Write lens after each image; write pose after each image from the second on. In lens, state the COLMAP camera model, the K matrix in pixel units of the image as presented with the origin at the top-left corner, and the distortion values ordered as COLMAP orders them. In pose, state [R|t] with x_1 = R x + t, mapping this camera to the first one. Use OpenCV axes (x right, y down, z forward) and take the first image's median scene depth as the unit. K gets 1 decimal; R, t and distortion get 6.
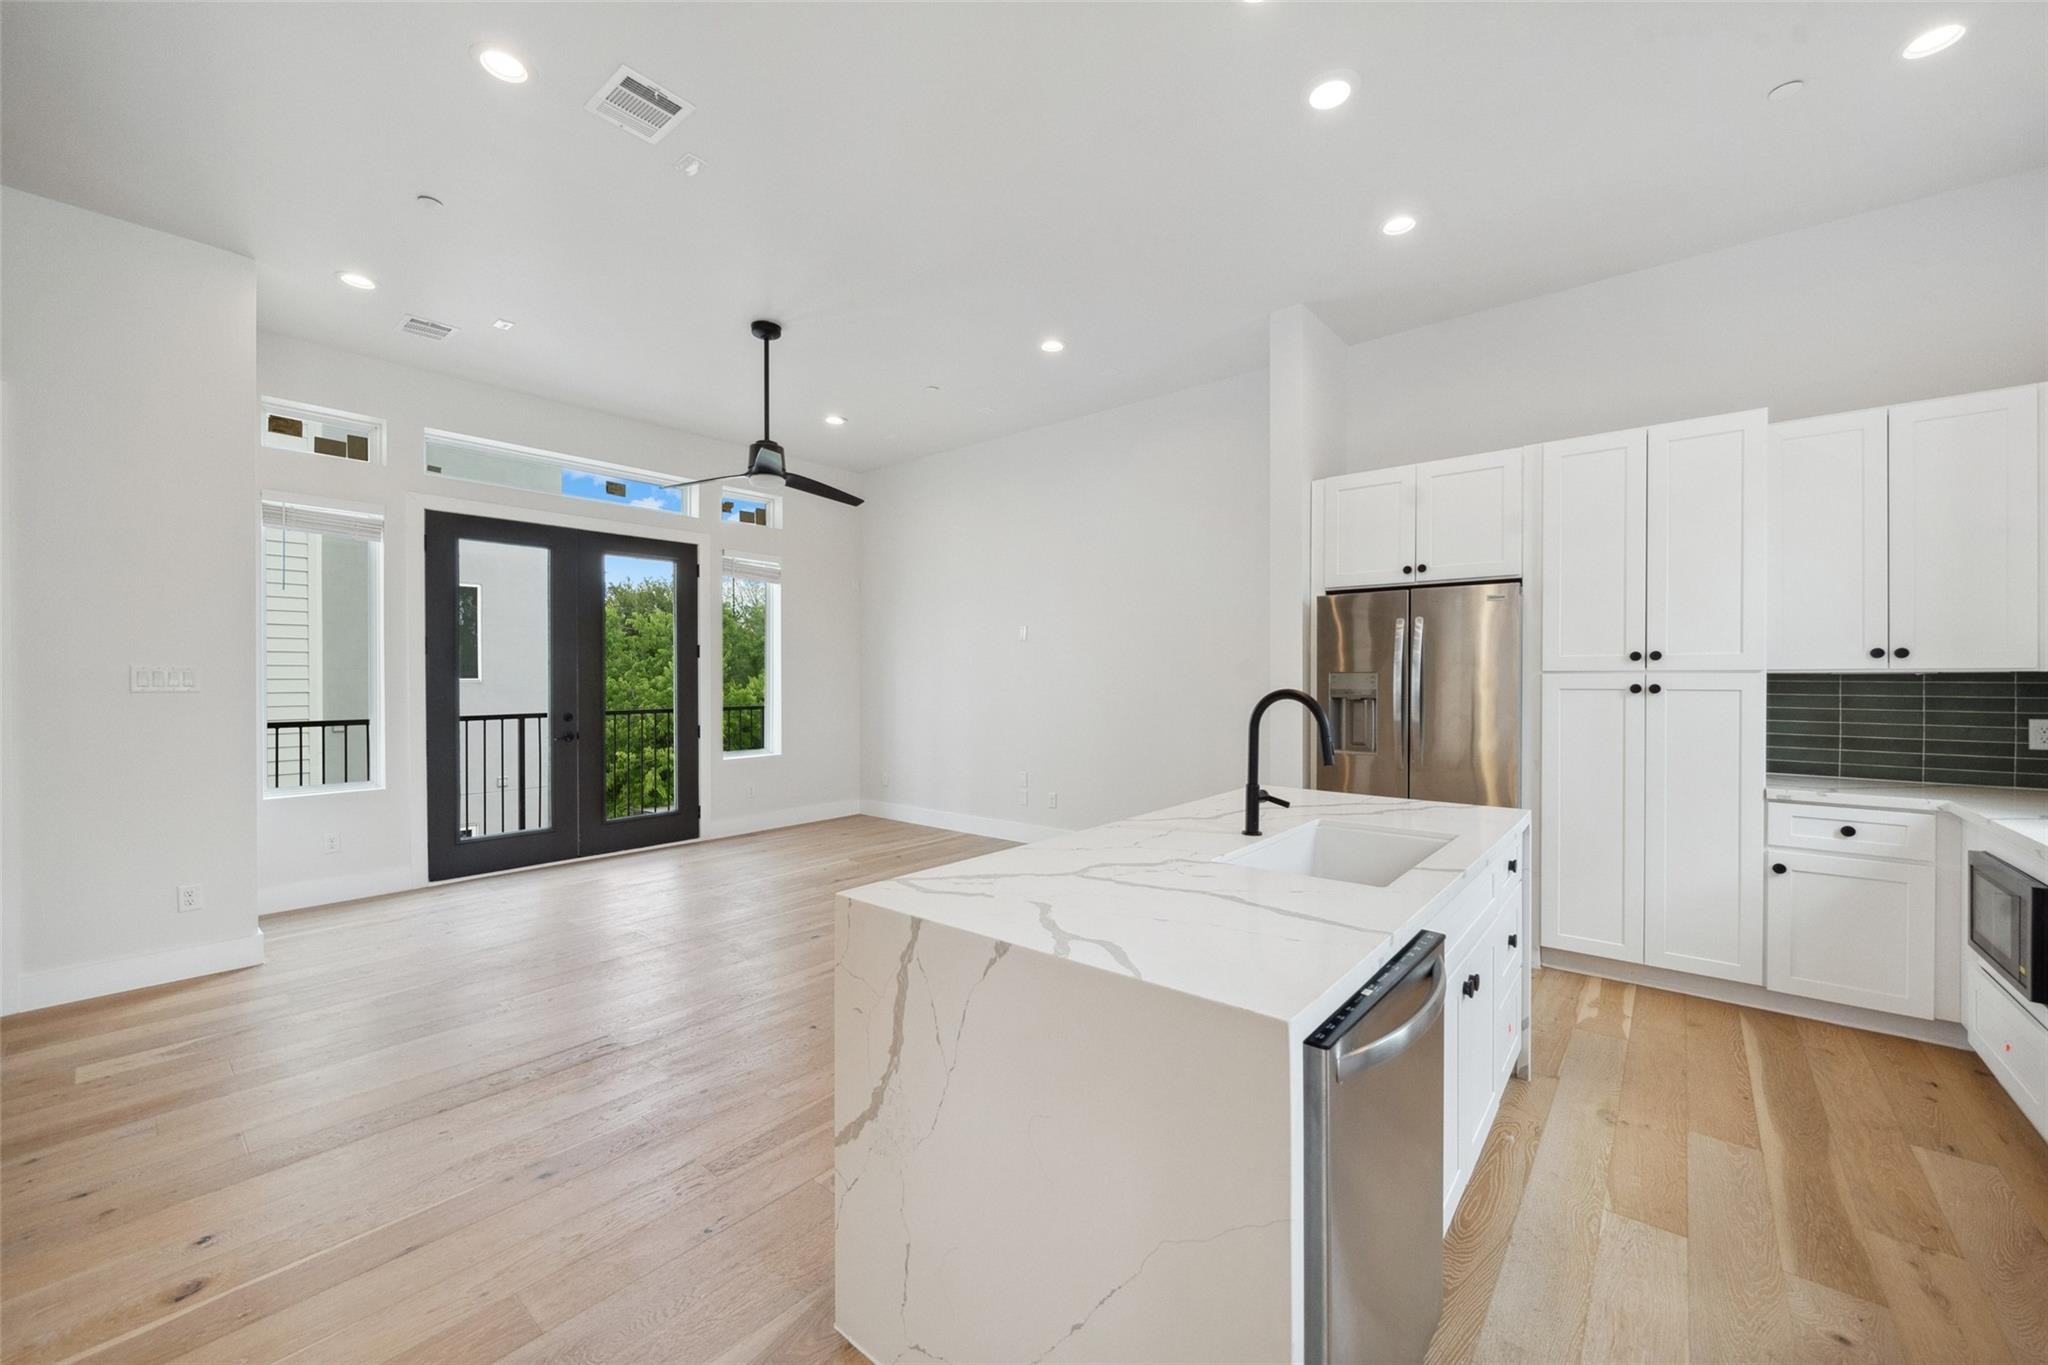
lens RADIAL K [[787.4, 0, 1024.0], [0, 787.4, 682.5], [0, 0, 1]] dist [-0.003711, -0.000036]
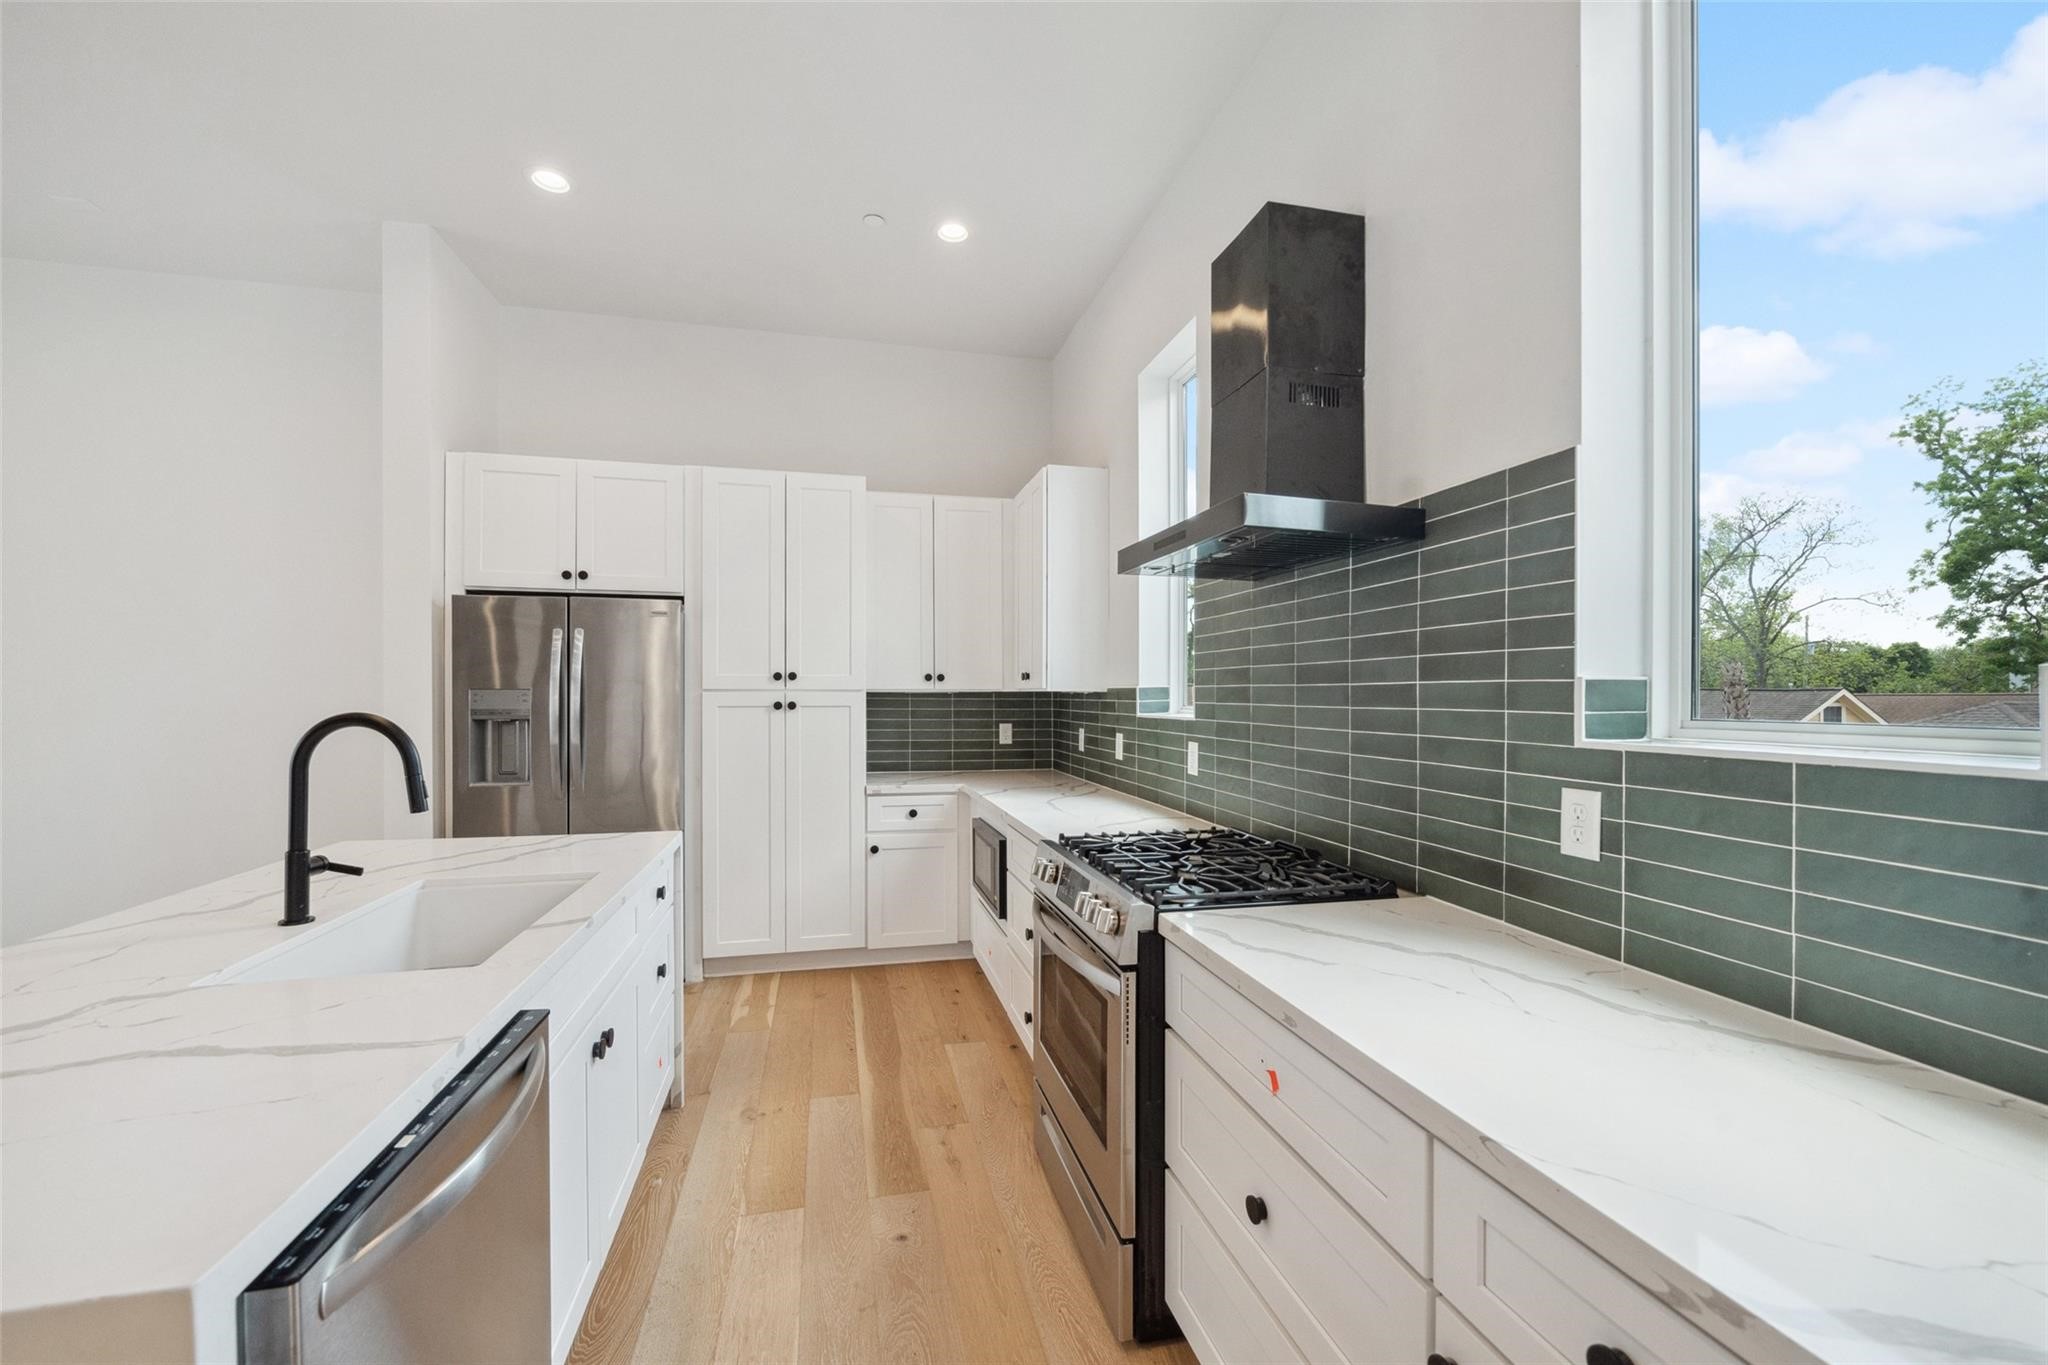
lens RADIAL K [[811.4, 0, 1020.8], [0, 811.4, 694.7], [0, 0, 1]] dist [-0.002676, -0.000128]
pose [[0.597129, 0.000910, 0.802145, 0.072501], [0.004139, 0.999983, -0.004216, -0.001358], [-0.802134, 0.005838, 0.597115, 0.046678]]
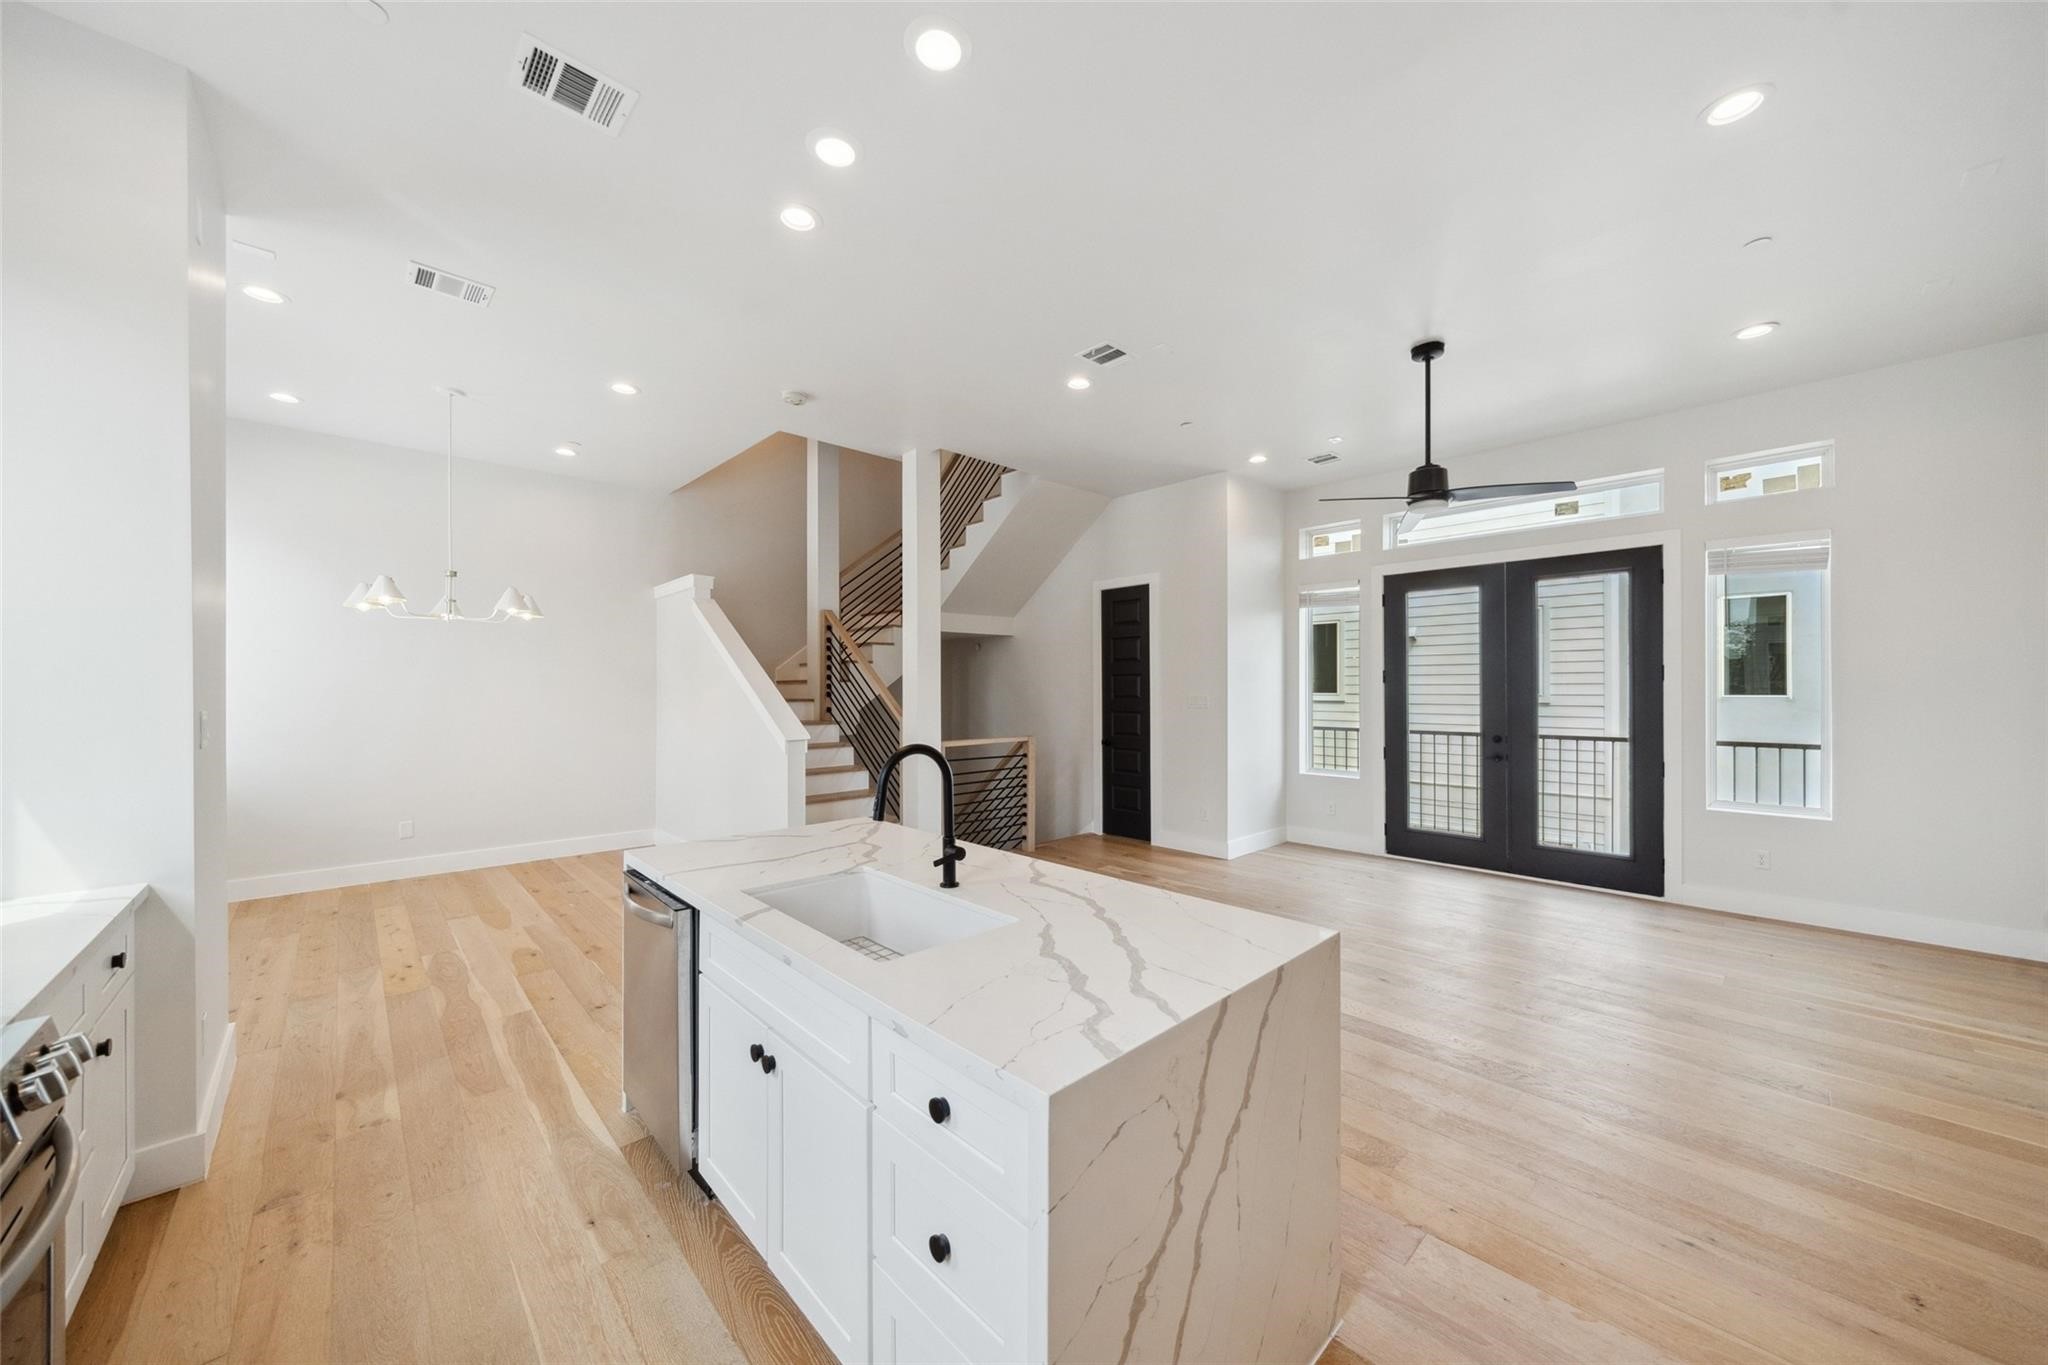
lens RADIAL K [[701.6, 0, 1026.0], [0, 701.6, 688.0], [0, 0, 1]] dist [-0.000052, -0.000010]
pose [[-0.114435, -0.010328, -0.993377, 0.900470], [-0.011670, 0.999891, -0.009052, -0.019605], [0.993362, 0.010557, -0.114543, 0.922490]]
